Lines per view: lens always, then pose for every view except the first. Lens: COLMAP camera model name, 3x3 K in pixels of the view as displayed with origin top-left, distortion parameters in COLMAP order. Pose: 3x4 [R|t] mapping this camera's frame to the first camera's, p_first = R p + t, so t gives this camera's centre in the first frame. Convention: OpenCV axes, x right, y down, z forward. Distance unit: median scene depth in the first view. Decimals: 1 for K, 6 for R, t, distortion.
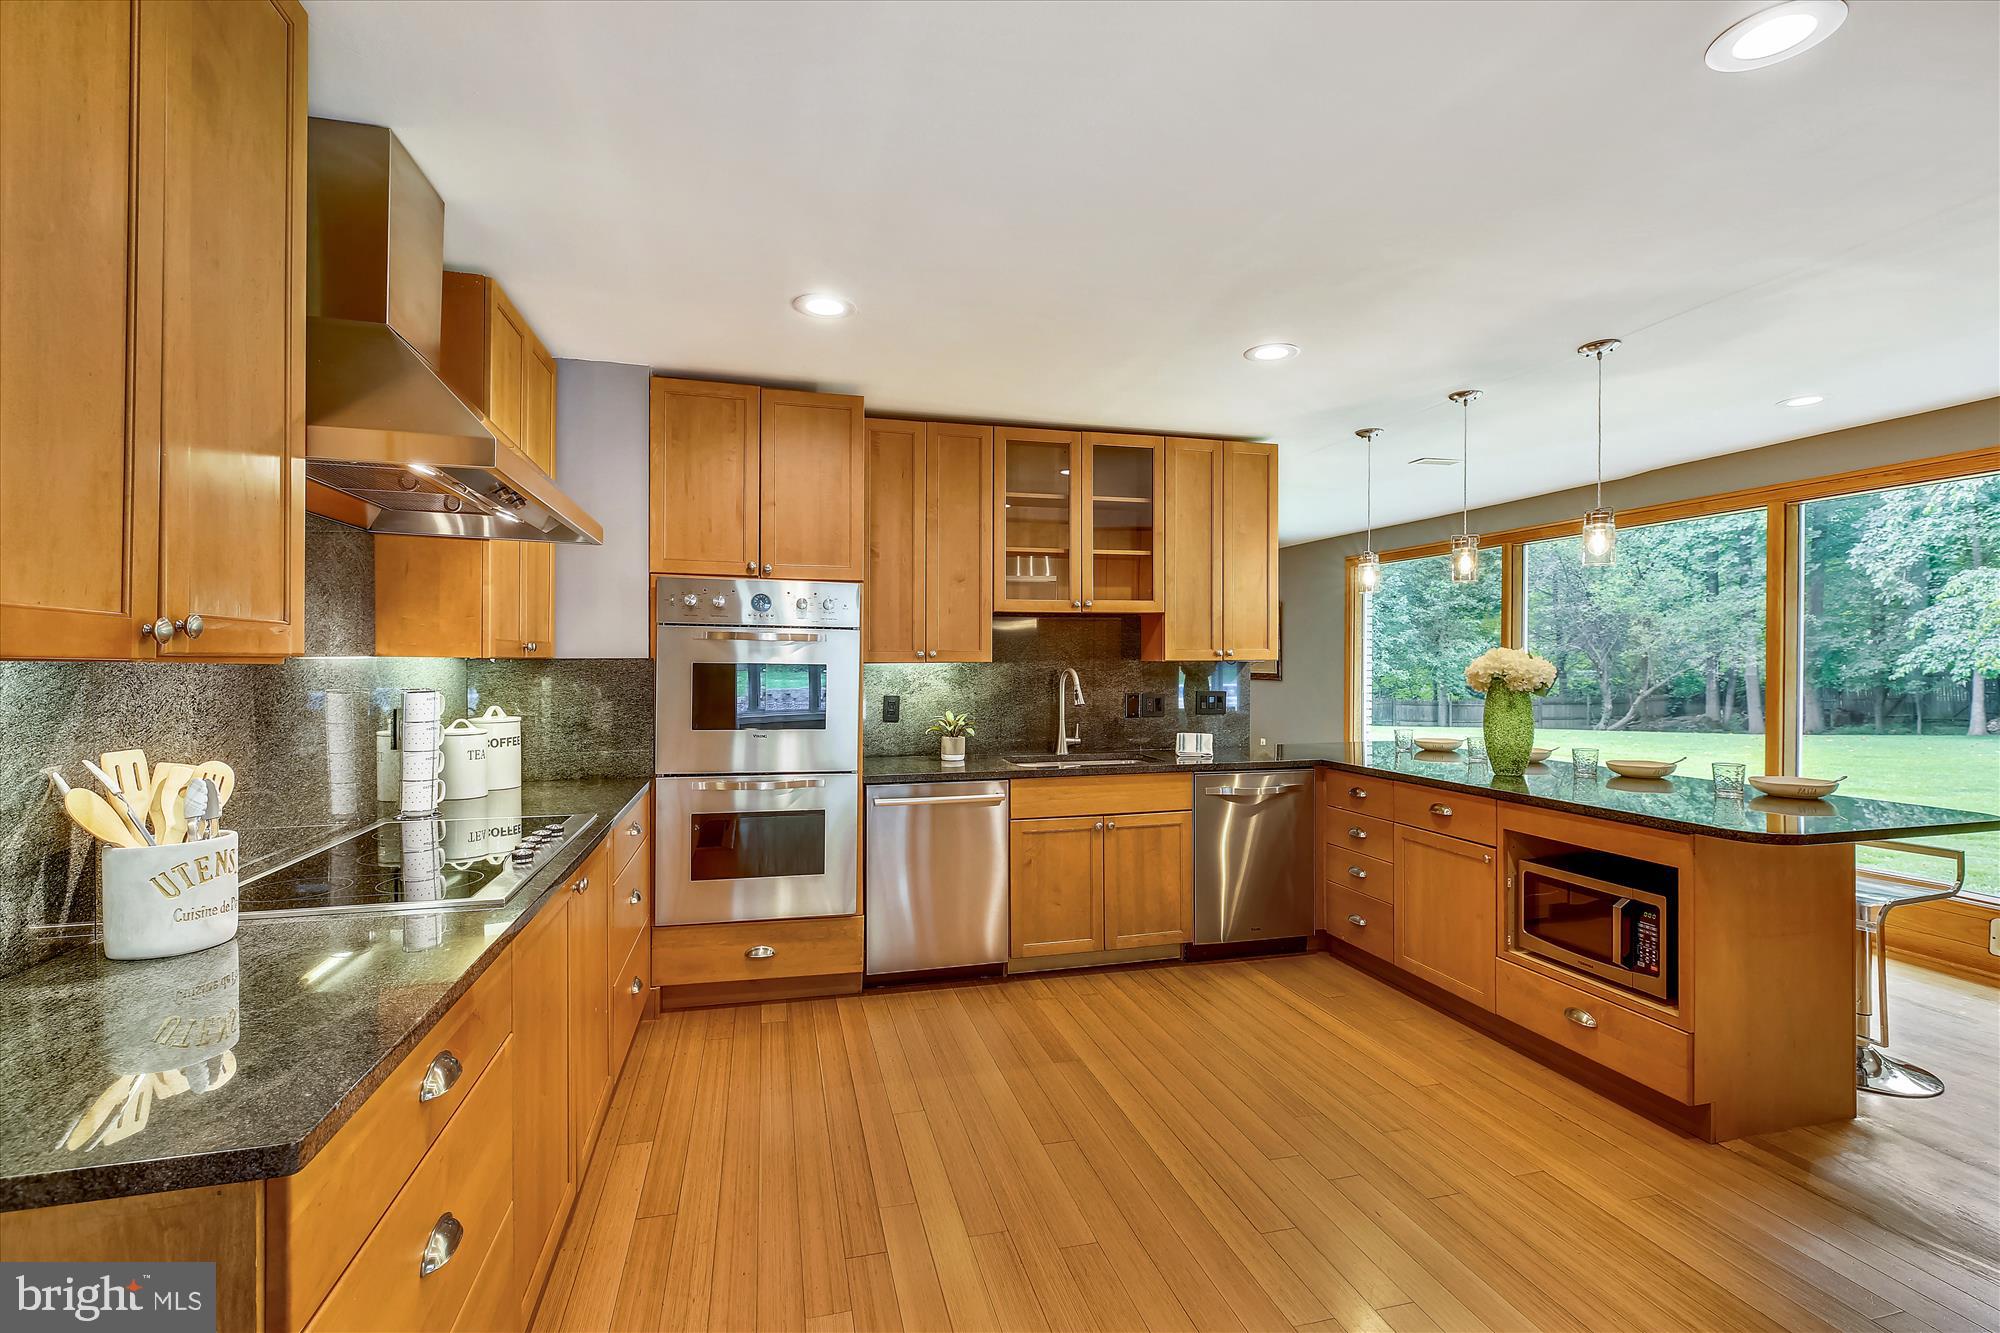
lens RADIAL K [[909.4, 0, 1008.9], [0, 909.4, 659.9], [0, 0, 1]] dist [0.002986, 0.001168]
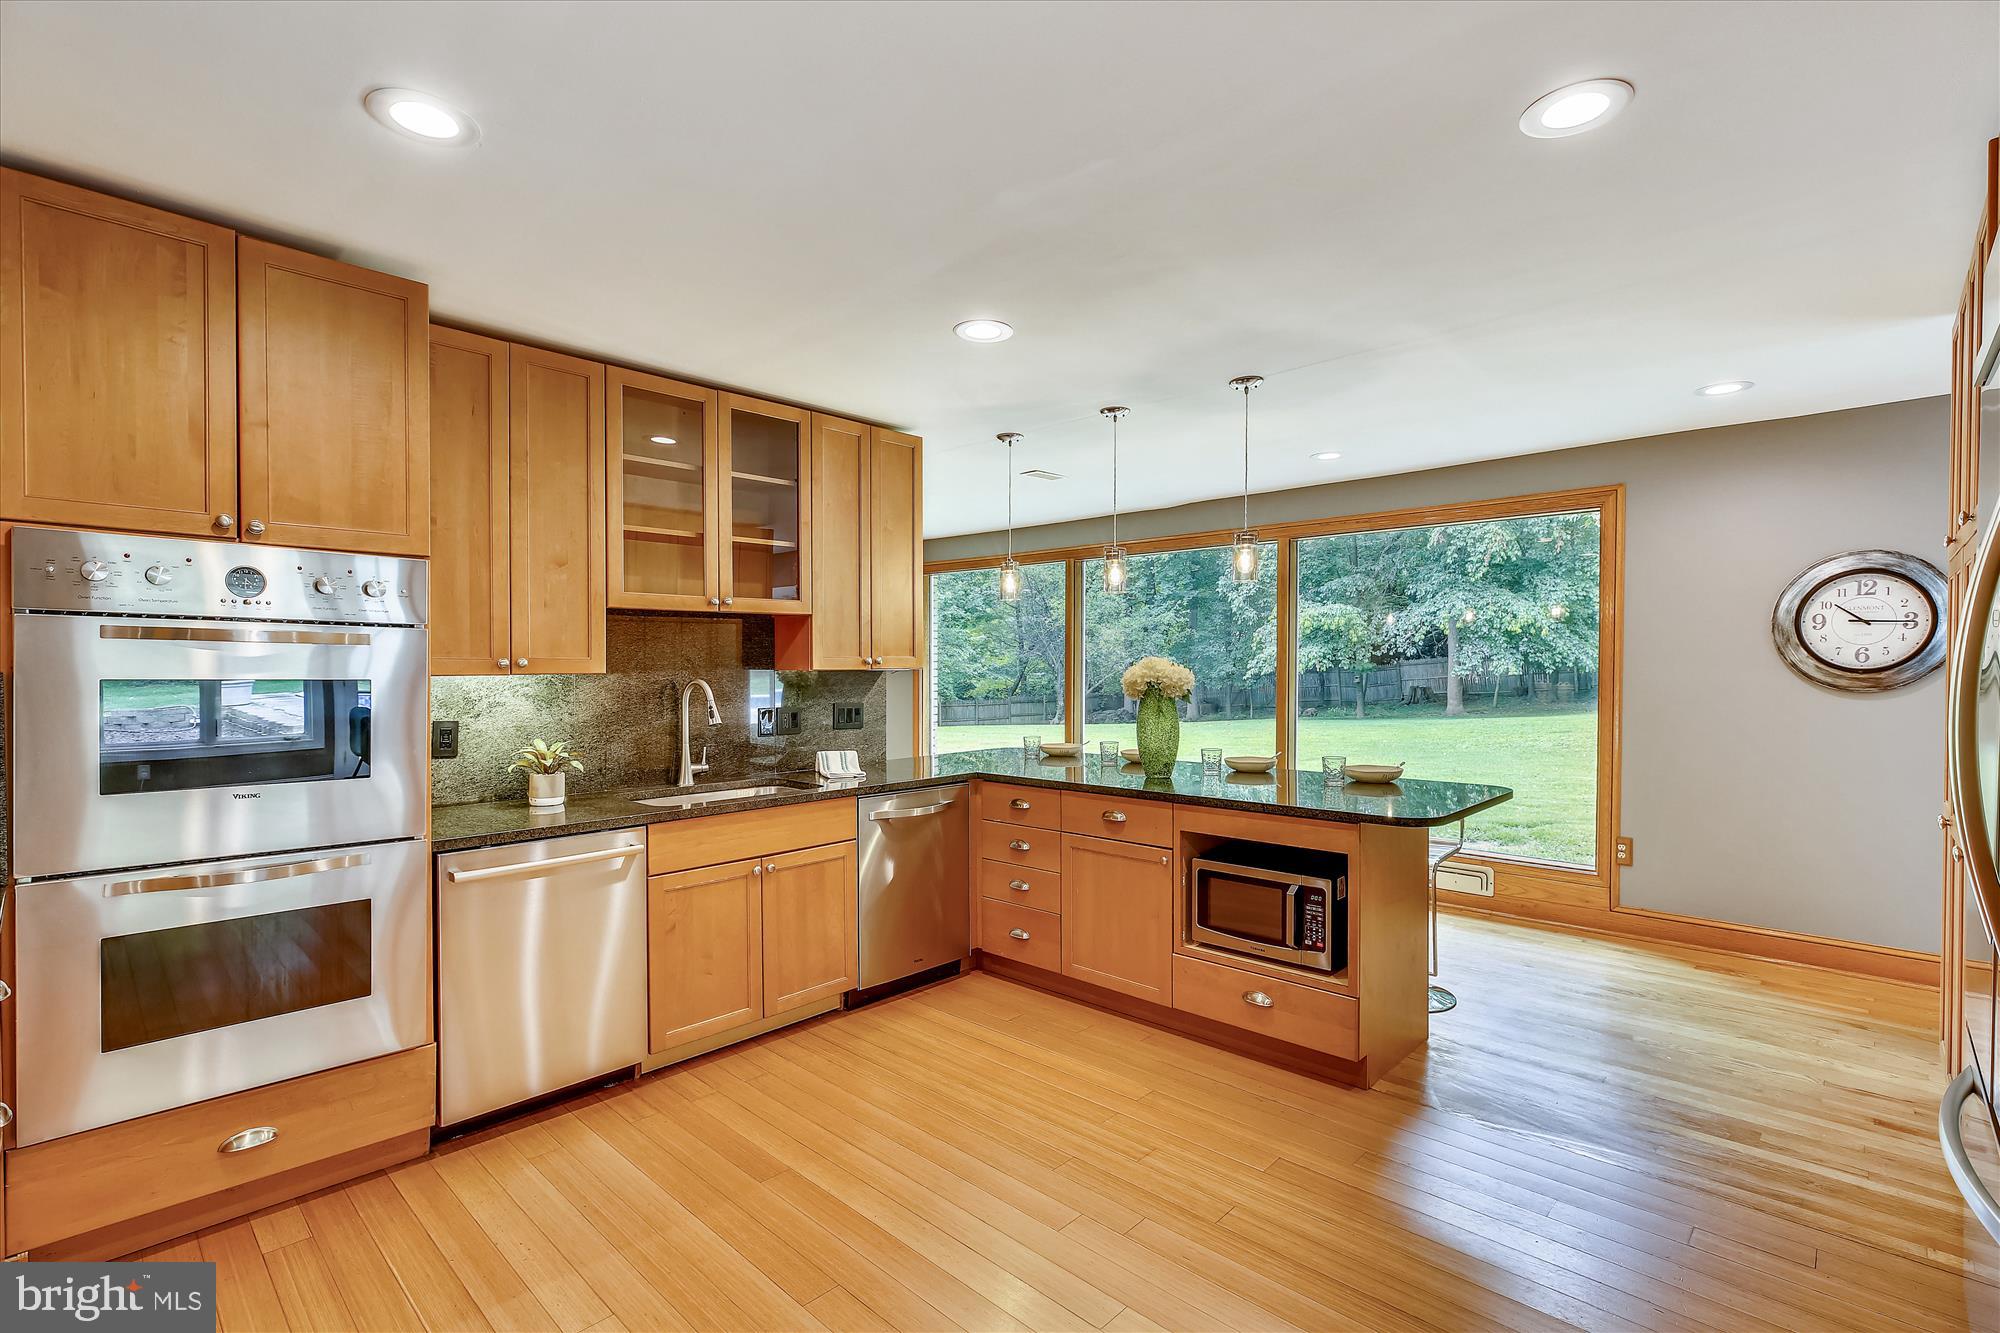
lens RADIAL K [[909.4, 0, 997.7], [0, 909.4, 676.8], [0, 0, 1]] dist [0.002986, 0.001168]
pose [[0.851117, -0.009408, 0.524892, -0.149973], [0.002311, 0.999897, 0.014173, -0.004926], [-0.524971, -0.010850, 0.851051, 0.183612]]
